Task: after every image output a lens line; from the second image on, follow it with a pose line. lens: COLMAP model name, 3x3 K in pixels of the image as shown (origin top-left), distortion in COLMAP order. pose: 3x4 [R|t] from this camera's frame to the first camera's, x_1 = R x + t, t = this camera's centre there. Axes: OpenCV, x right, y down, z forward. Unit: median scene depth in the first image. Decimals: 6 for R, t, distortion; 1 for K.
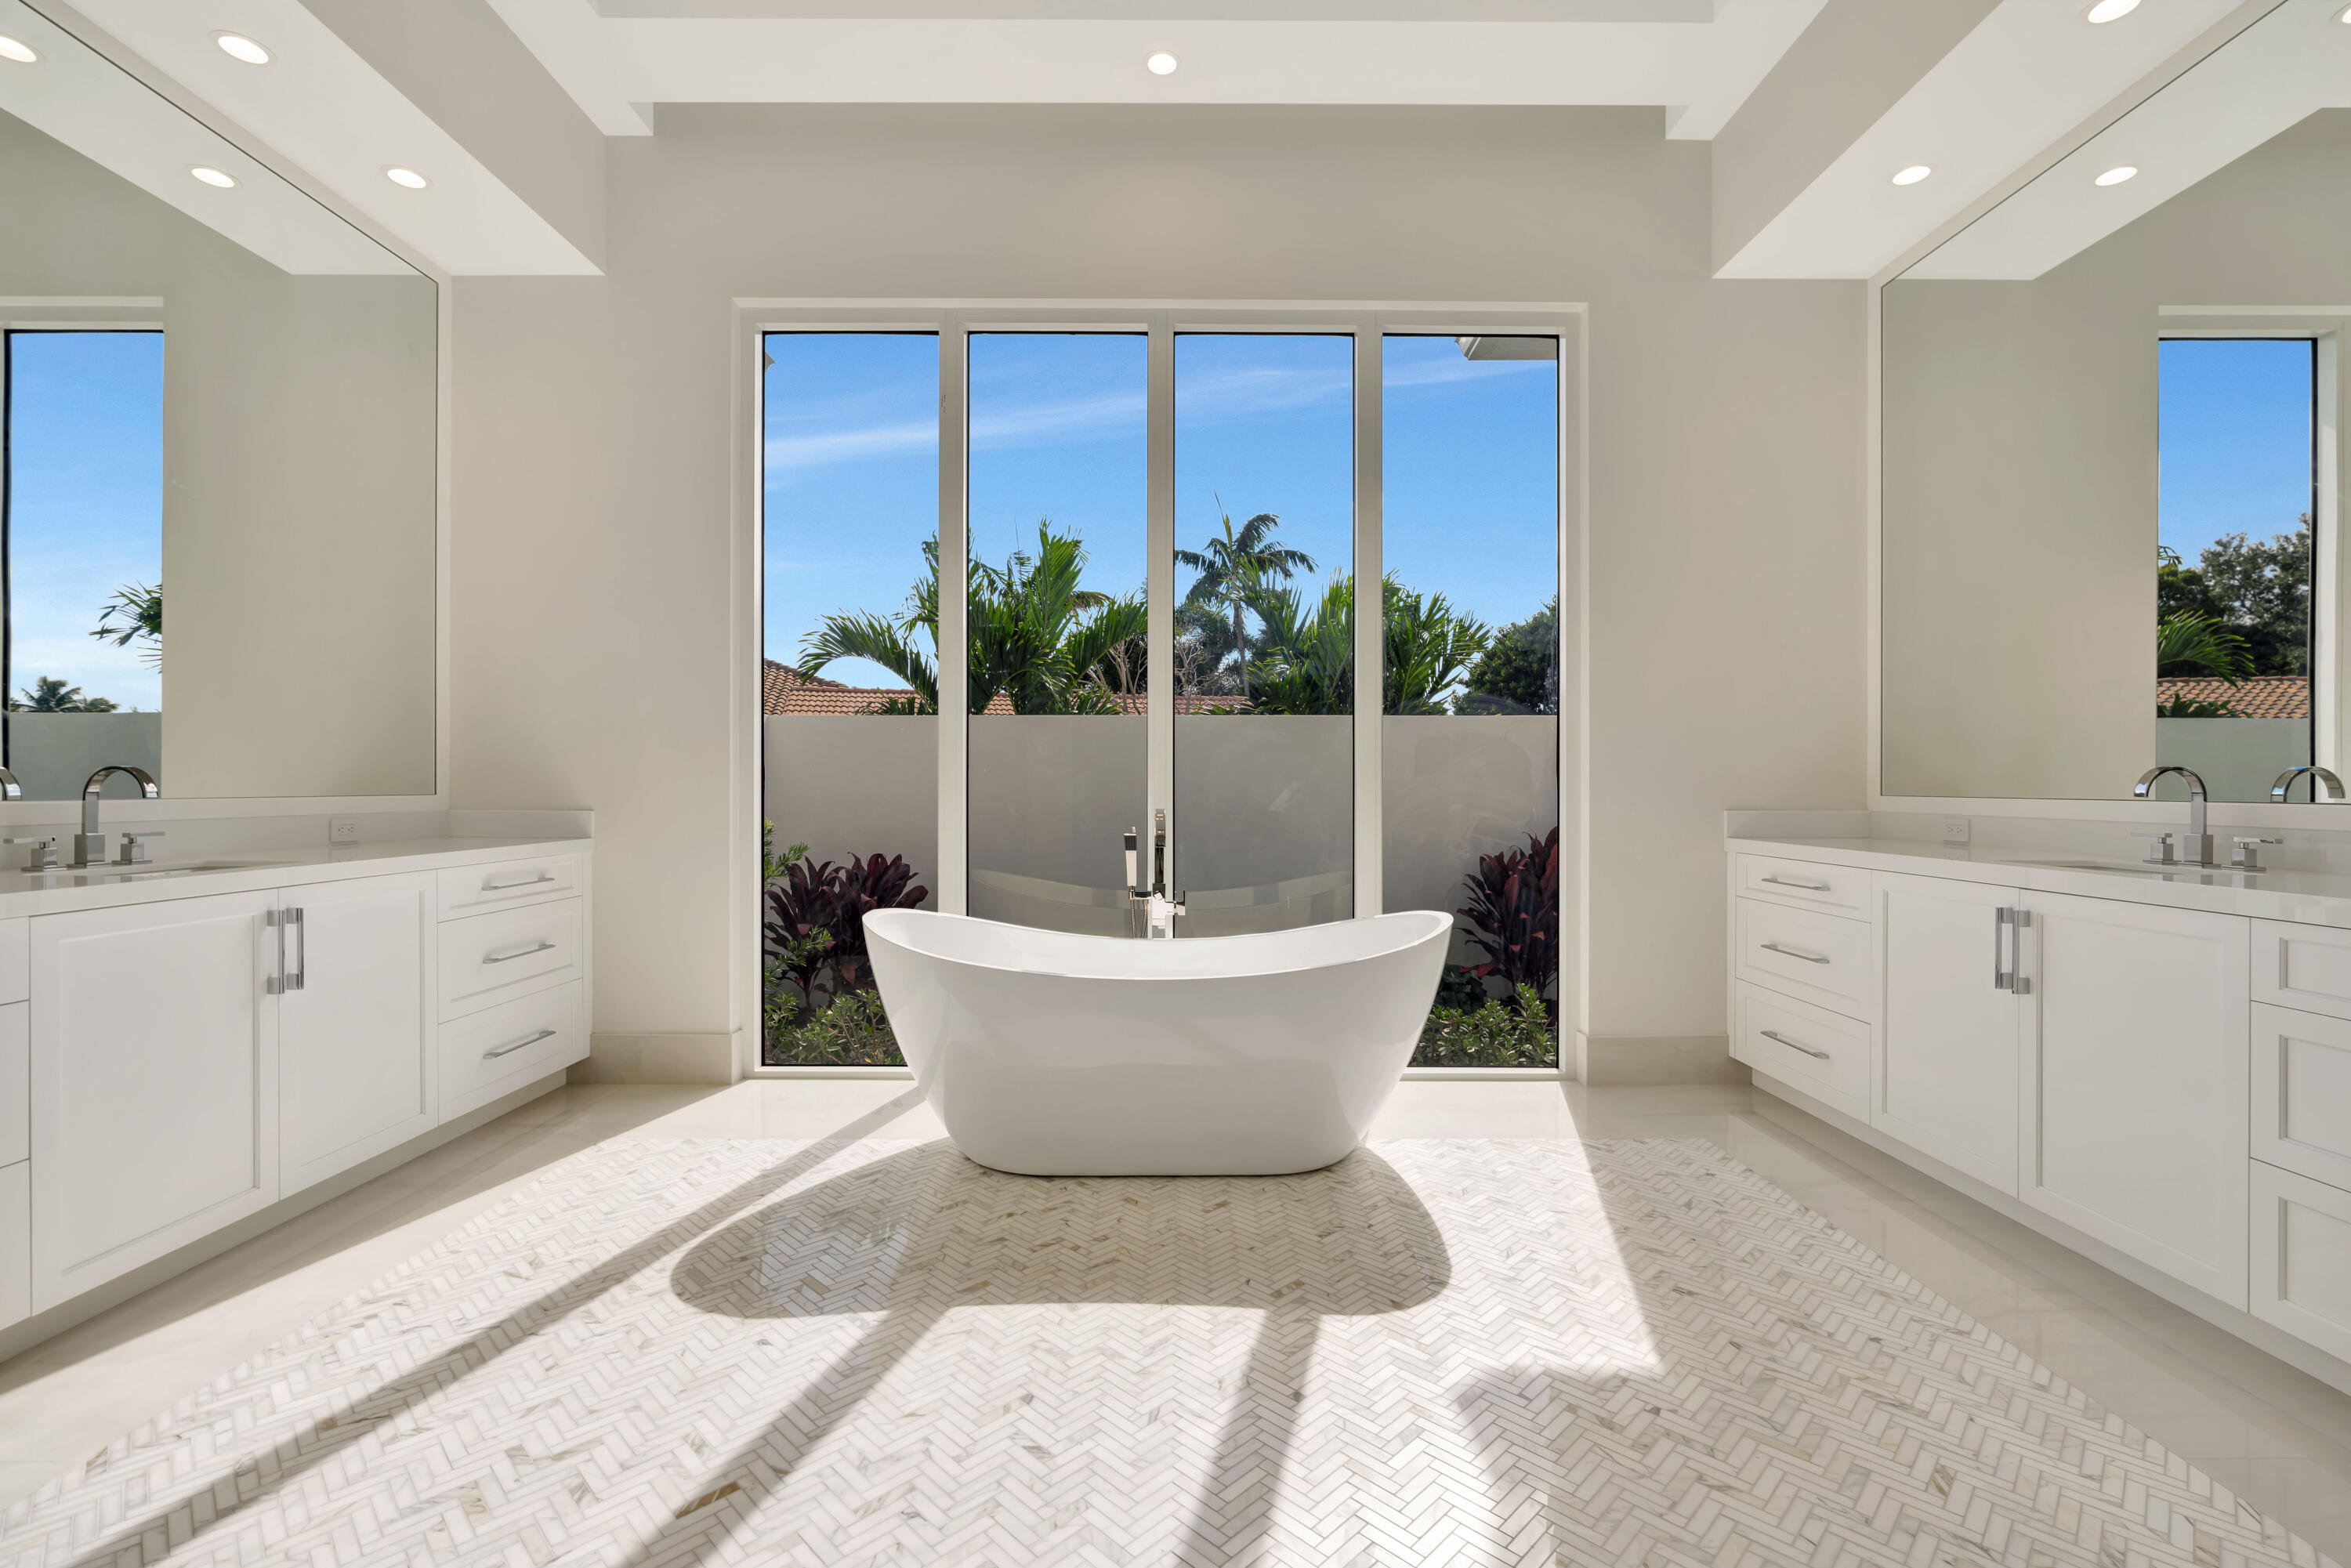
lens RADIAL K [[1043.7, 0, 1181.3], [0, 1043.7, 784.6], [0, 0, 1]] dist [-0.015634, 0.006616]
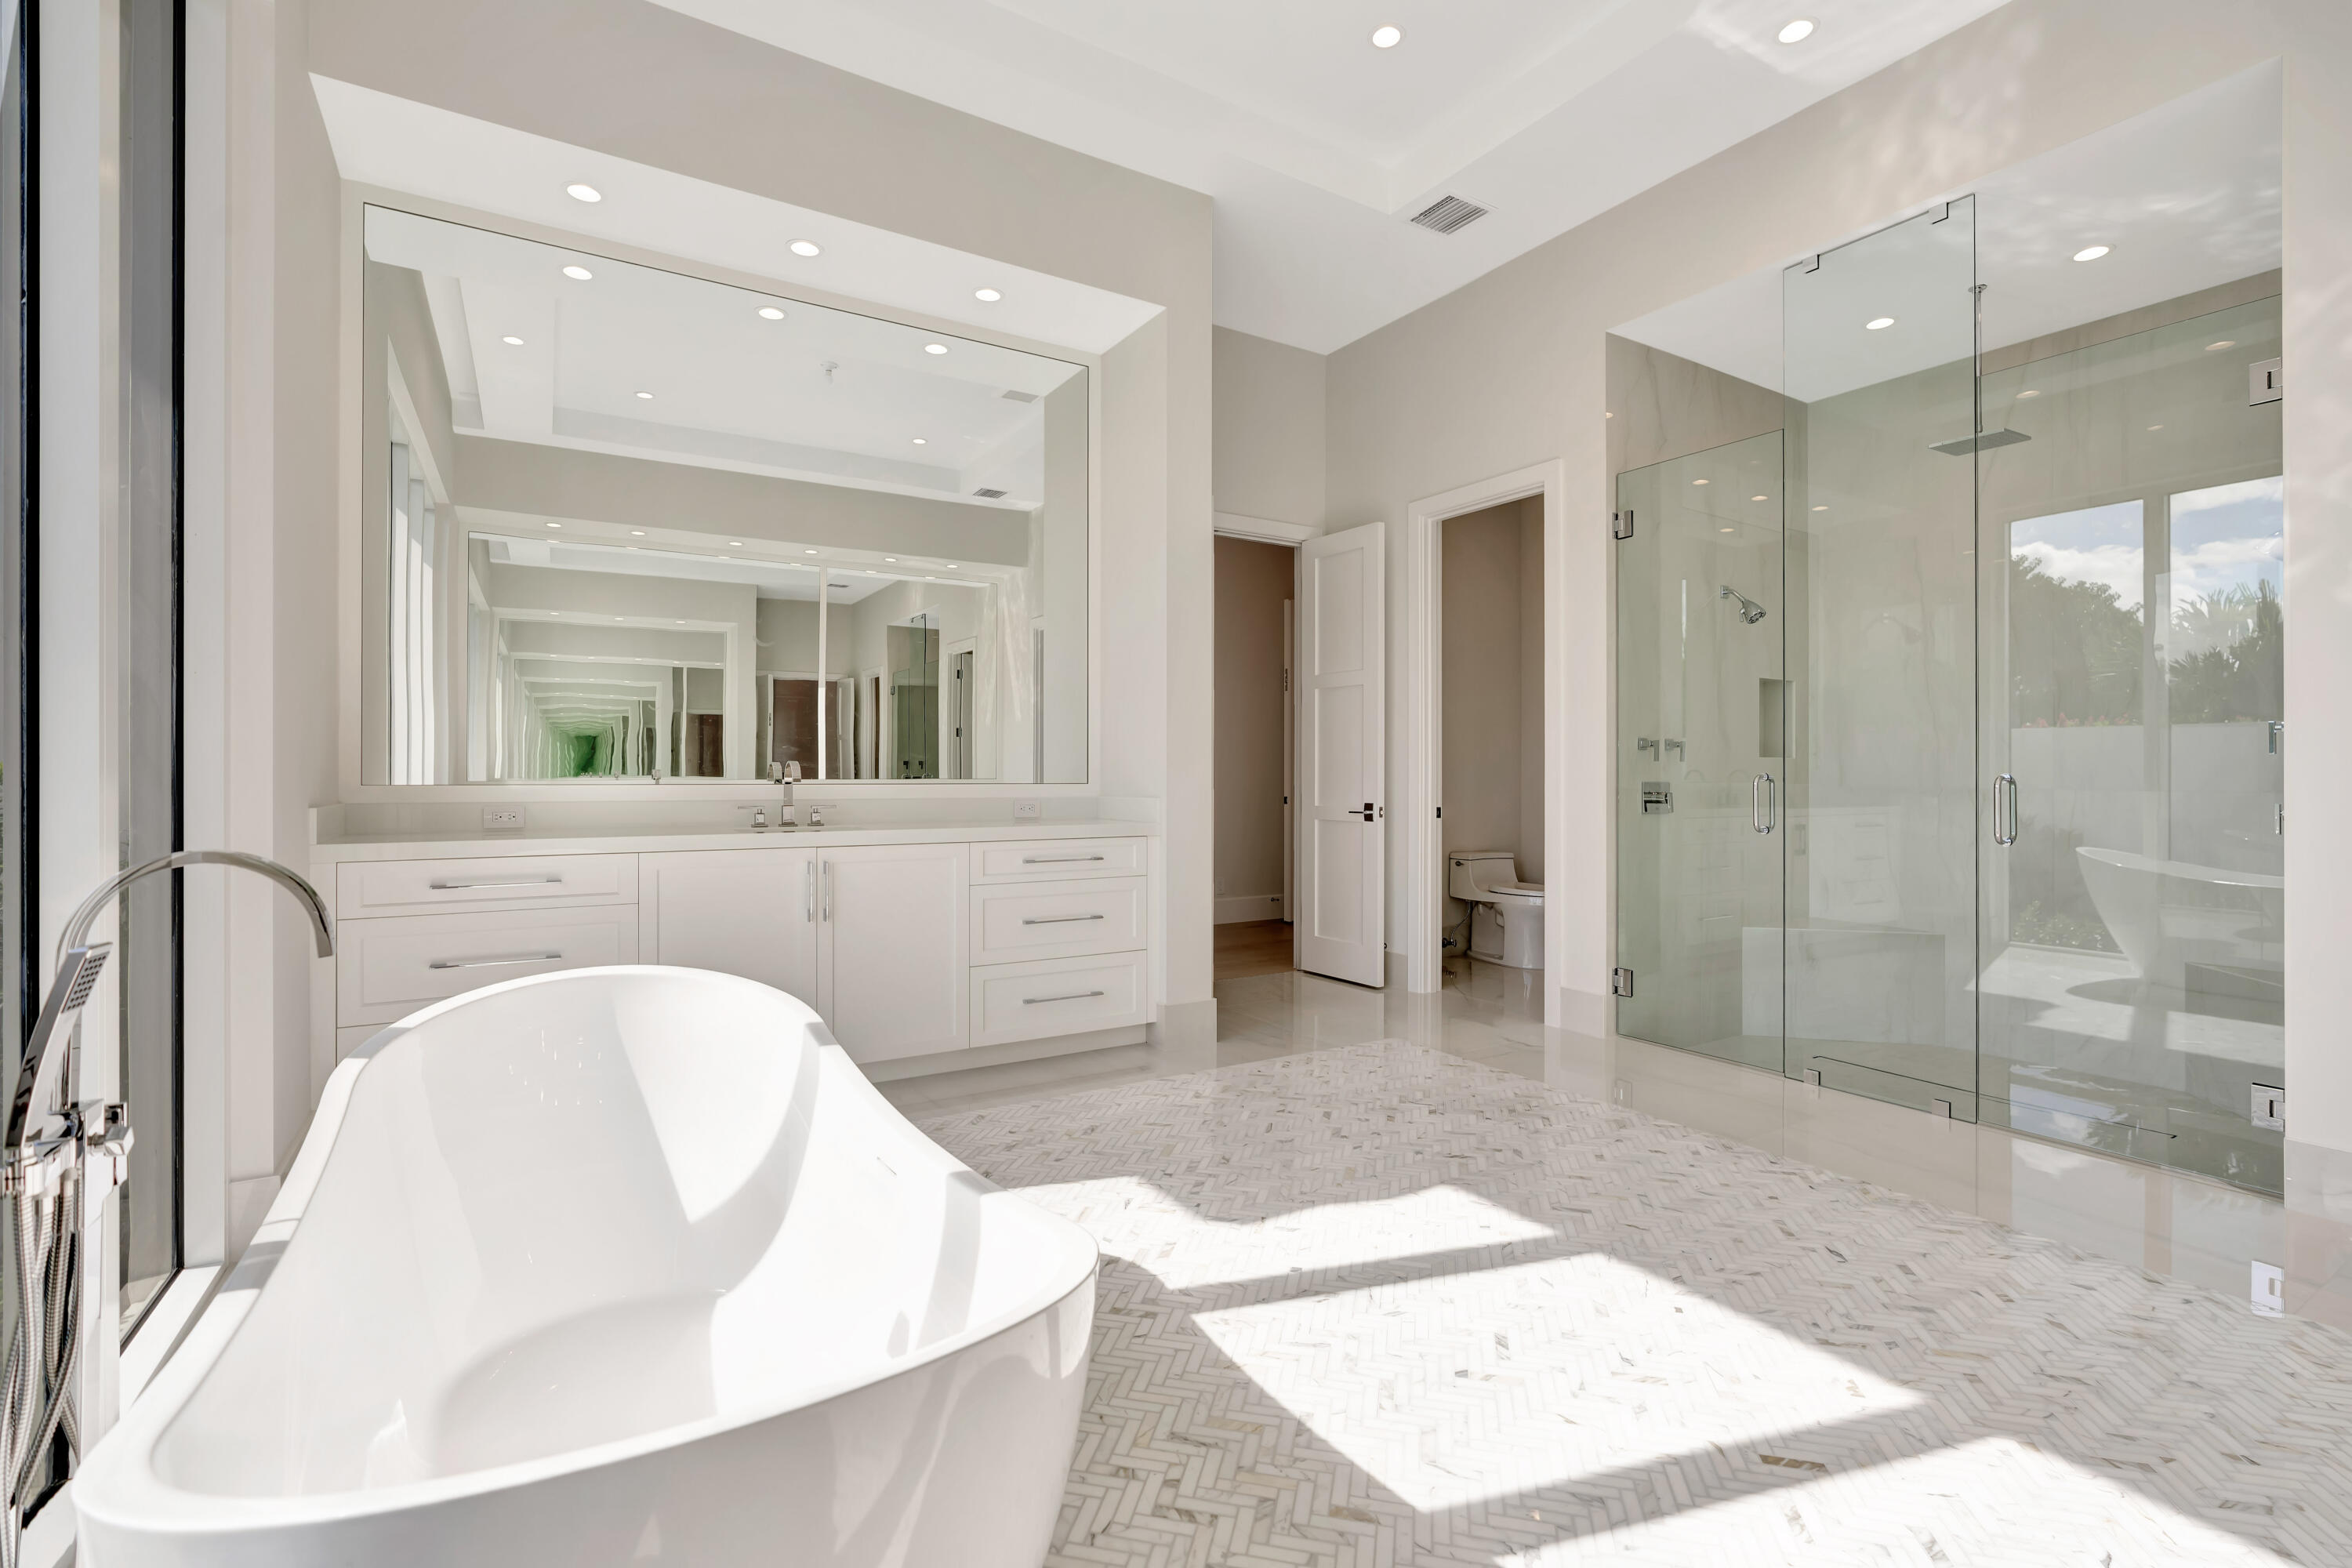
lens RADIAL K [[1044.2, 0, 1181.8], [0, 1044.2, 784.6], [0, 0, 1]] dist [-0.015634, 0.006616]
pose [[-0.523048, -0.009675, 0.852248, -0.505947], [-0.002596, 0.999949, 0.009758, -0.000239], [-0.852299, 0.002892, -0.523047, 1.027510]]
